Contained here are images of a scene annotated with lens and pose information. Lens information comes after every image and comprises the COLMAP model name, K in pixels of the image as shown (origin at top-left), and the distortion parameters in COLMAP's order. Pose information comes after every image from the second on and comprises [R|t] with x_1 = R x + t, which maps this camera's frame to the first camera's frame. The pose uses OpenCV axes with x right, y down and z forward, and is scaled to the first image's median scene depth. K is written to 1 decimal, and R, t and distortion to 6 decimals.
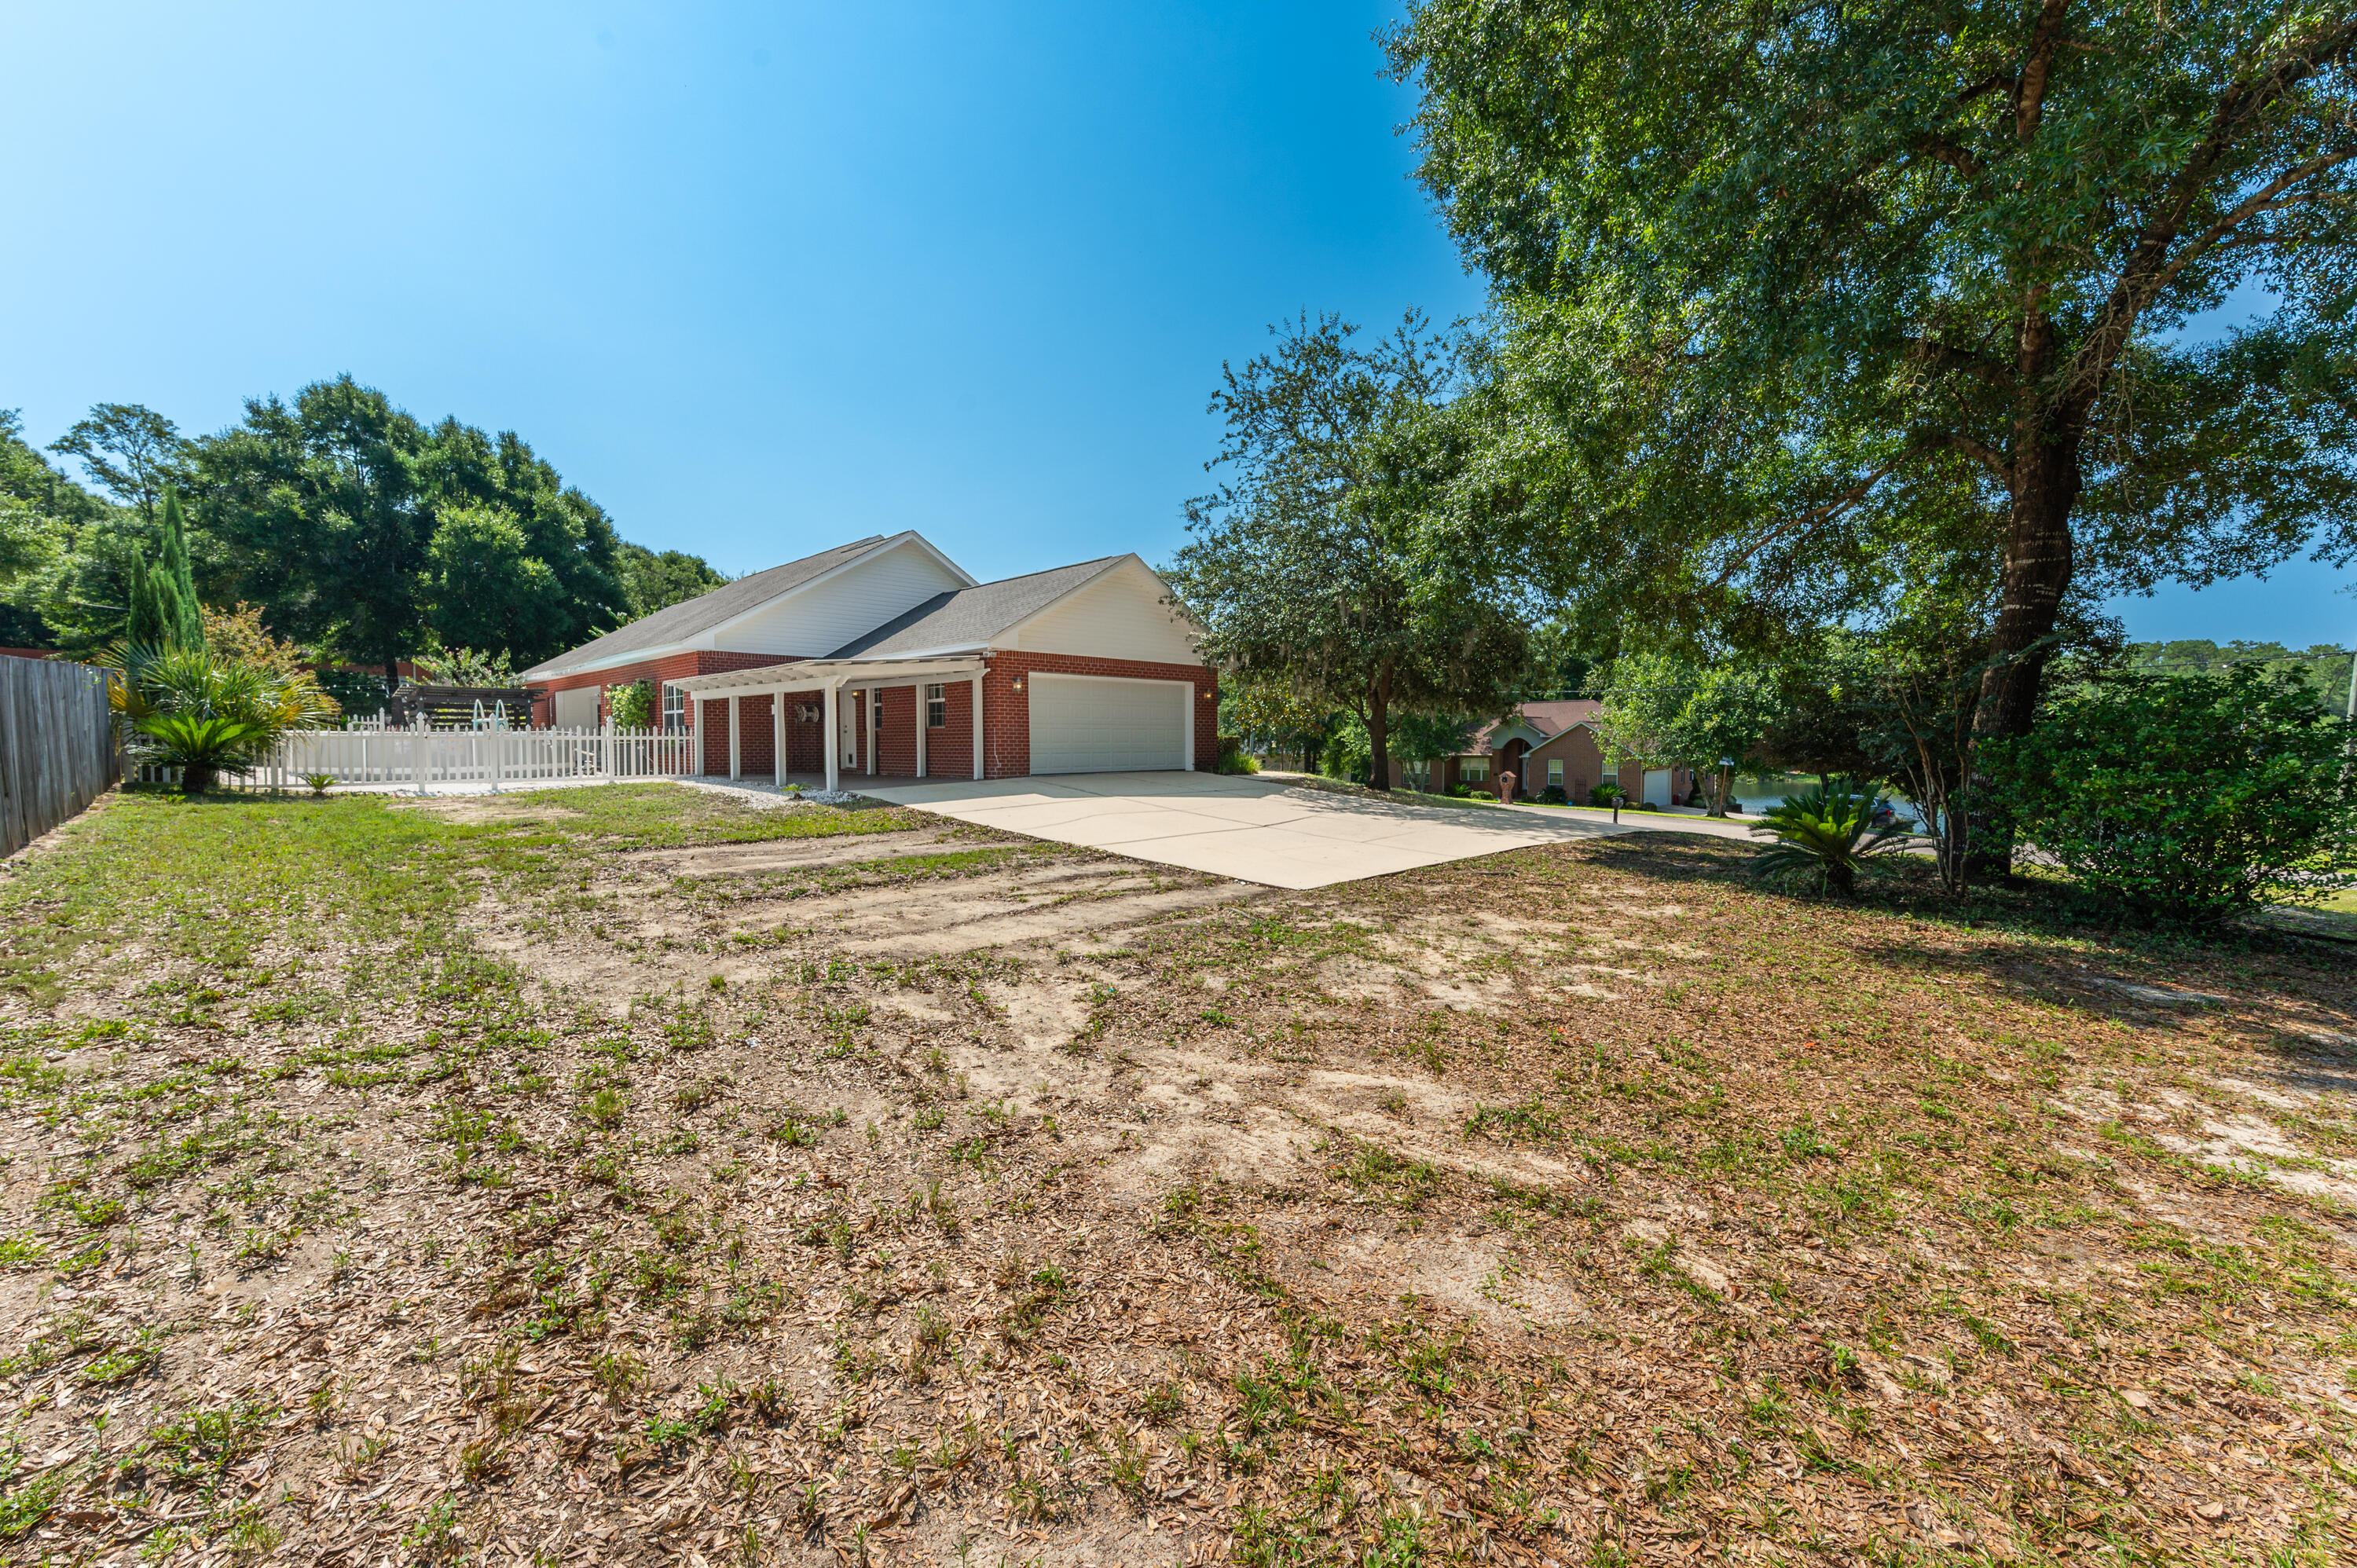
lens RADIAL K [[937.8, 0, 1178.5], [0, 937.8, 784.0], [0, 0, 1]] dist [0.000594, 0.000084]
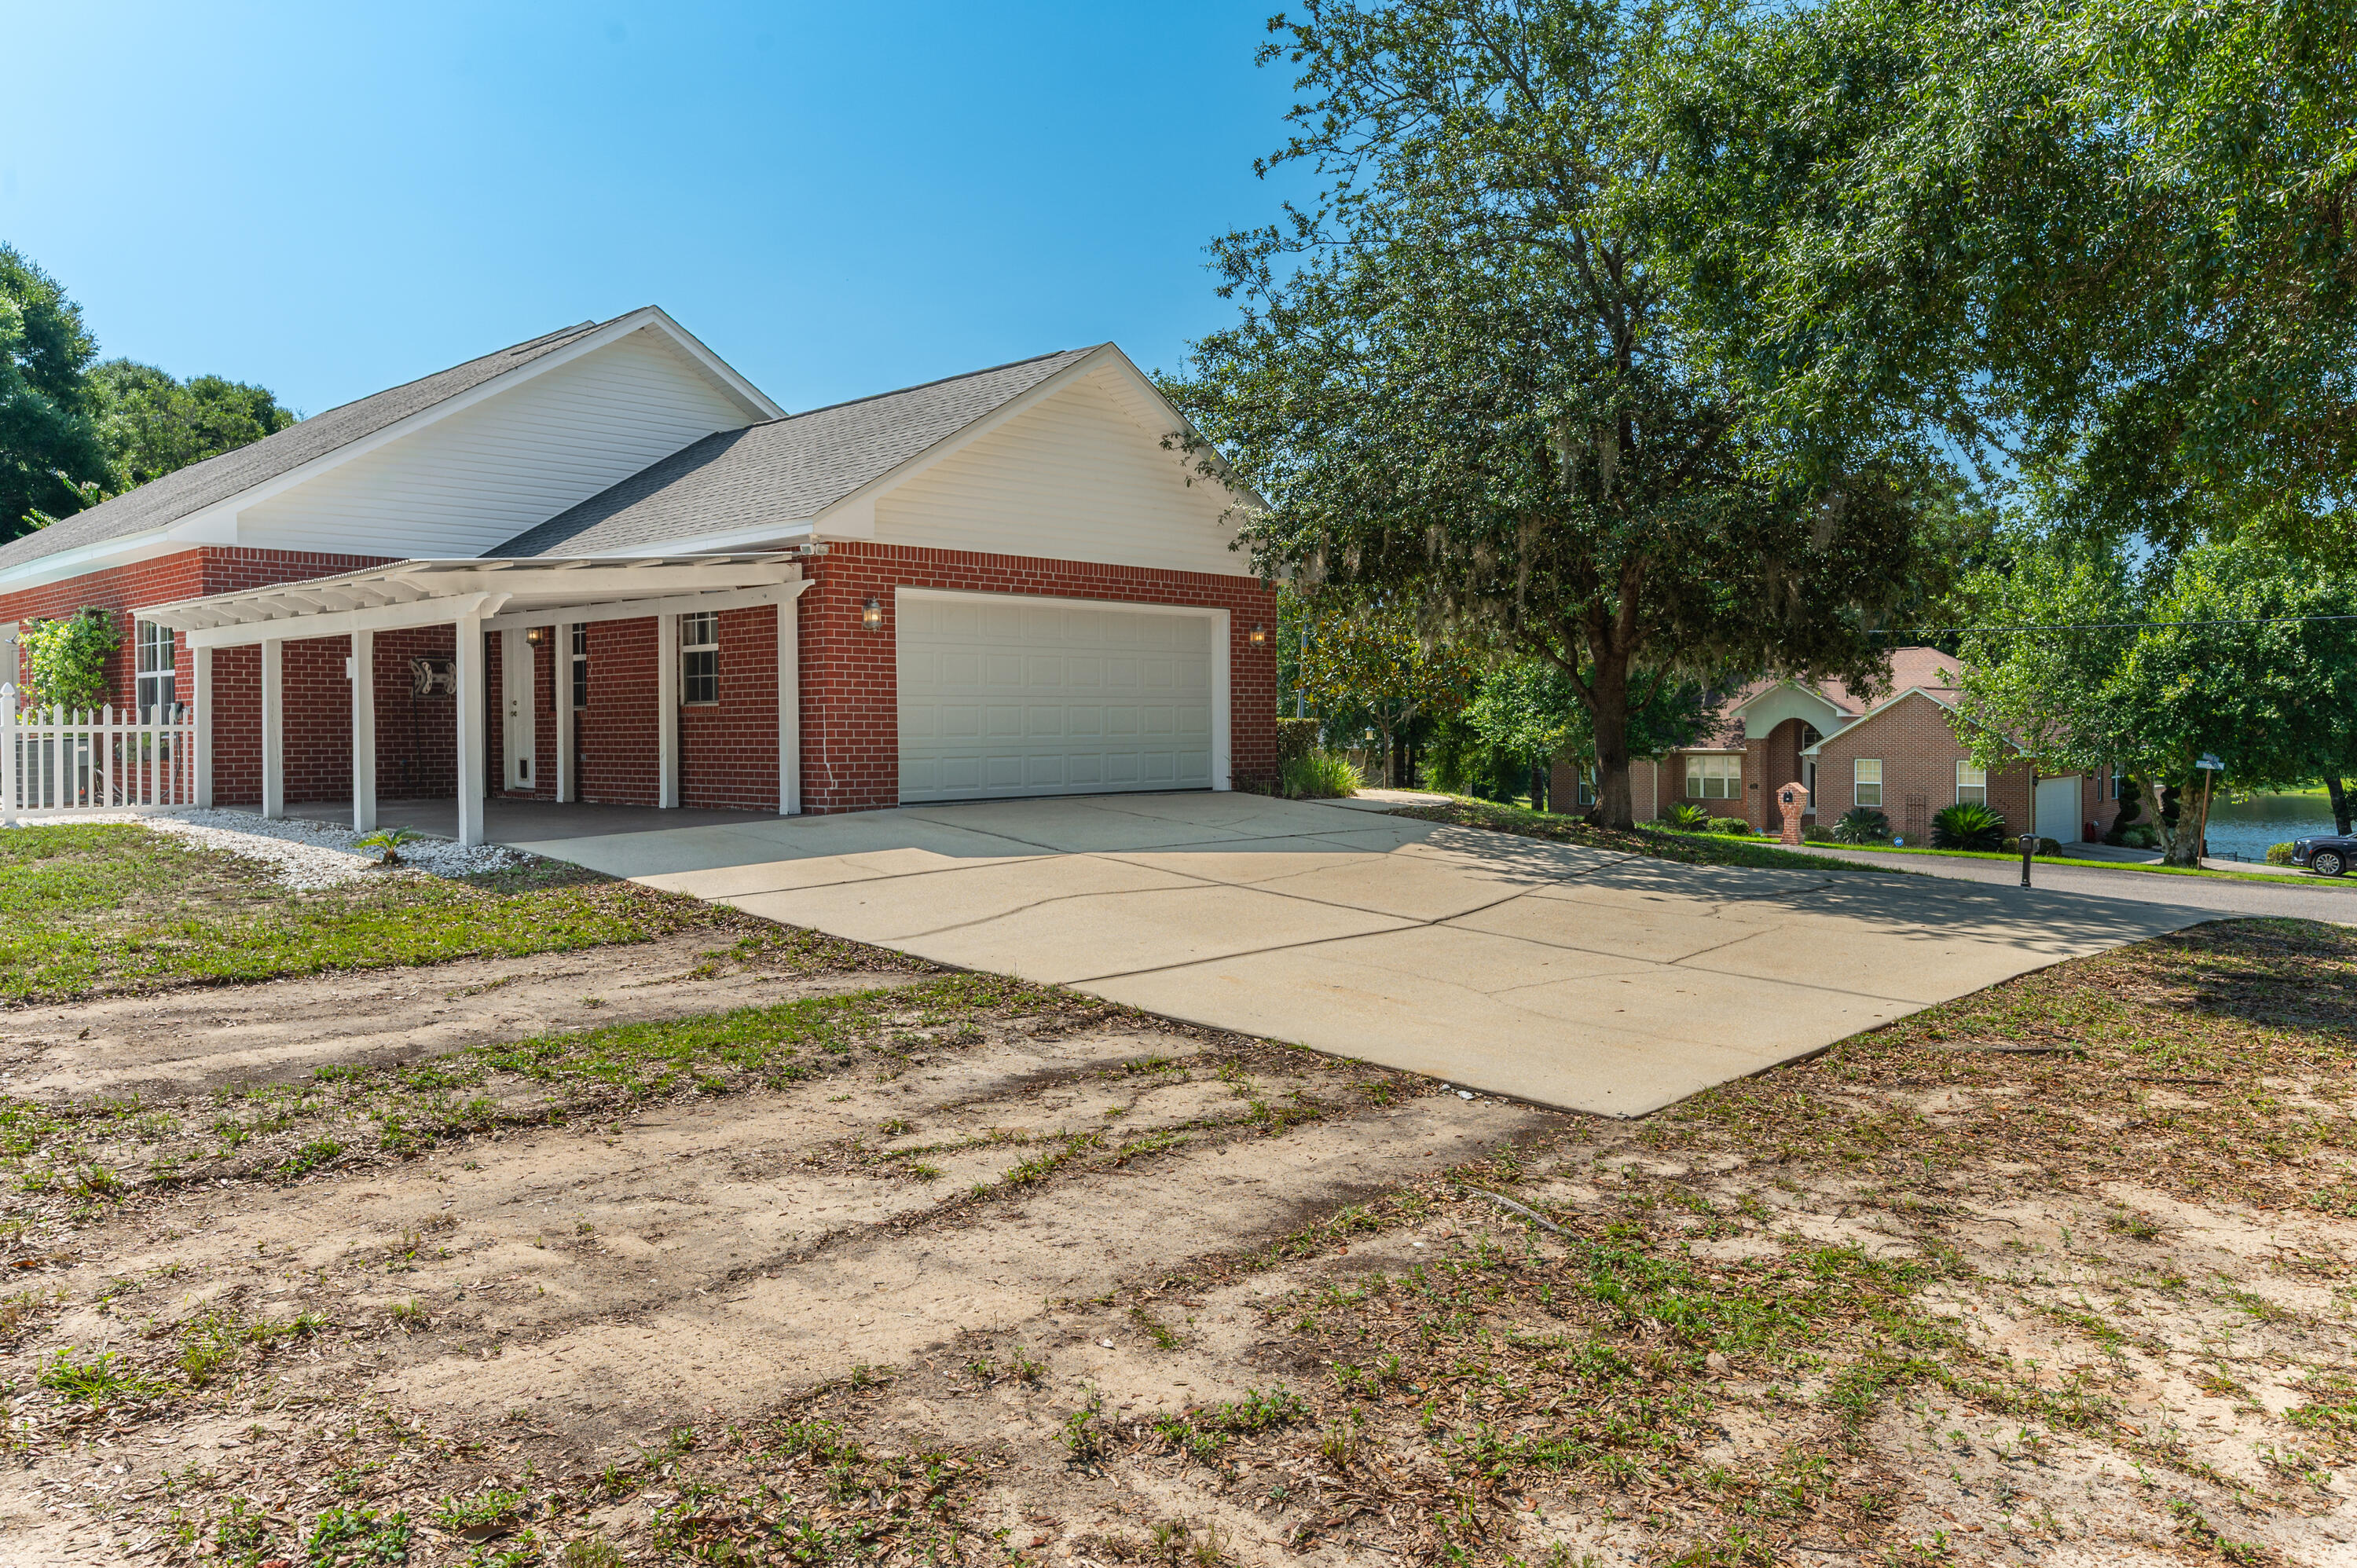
lens RADIAL K [[1678.7, 0, 1183.3], [0, 1678.7, 769.1], [0, 0, 1]] dist [-0.006166, -0.000182]
pose [[0.999685, -0.004619, 0.024680, -0.032489], [0.005093, 0.999803, -0.019177, -0.009440], [-0.024586, 0.019297, 0.999511, 0.135763]]
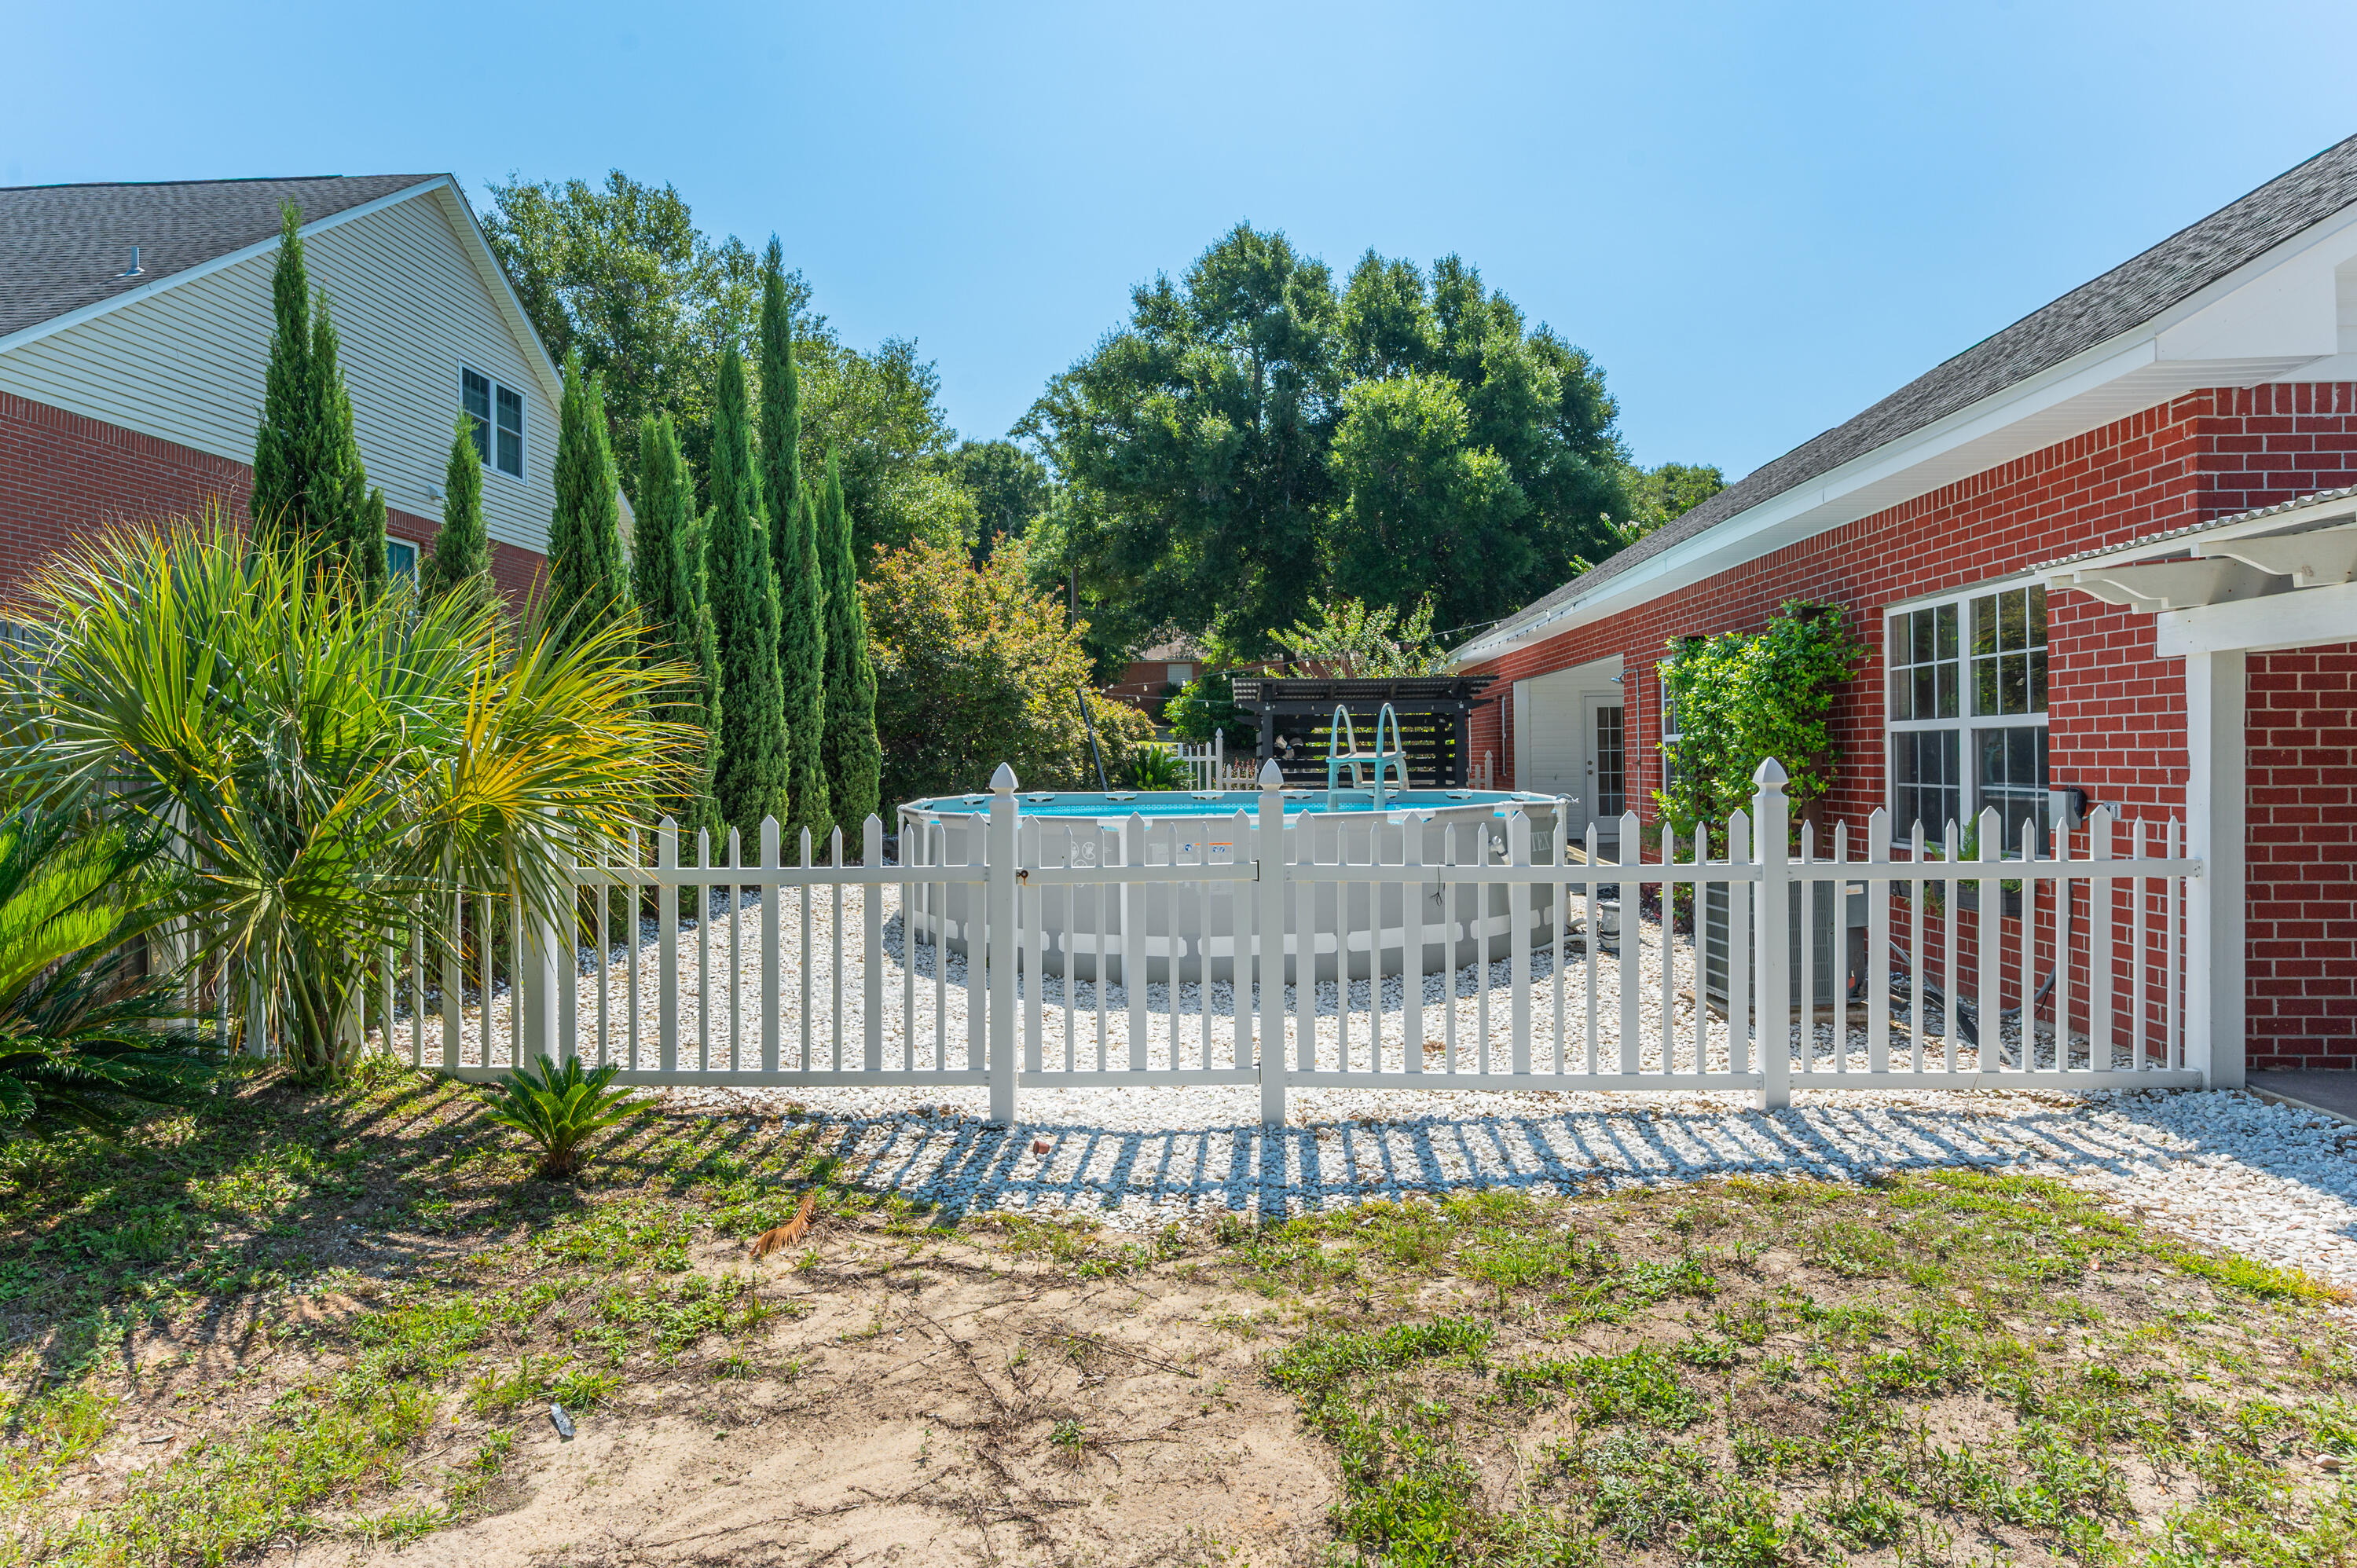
lens RADIAL K [[1300.7, 0, 1182.6], [0, 1300.7, 752.9], [0, 0, 1]] dist [-0.001500, -0.000109]
pose [[0.675116, -0.011645, -0.737619, -0.471042], [-0.021298, 0.999151, -0.035266, -0.059273], [0.737404, 0.039518, 0.674295, 0.701310]]
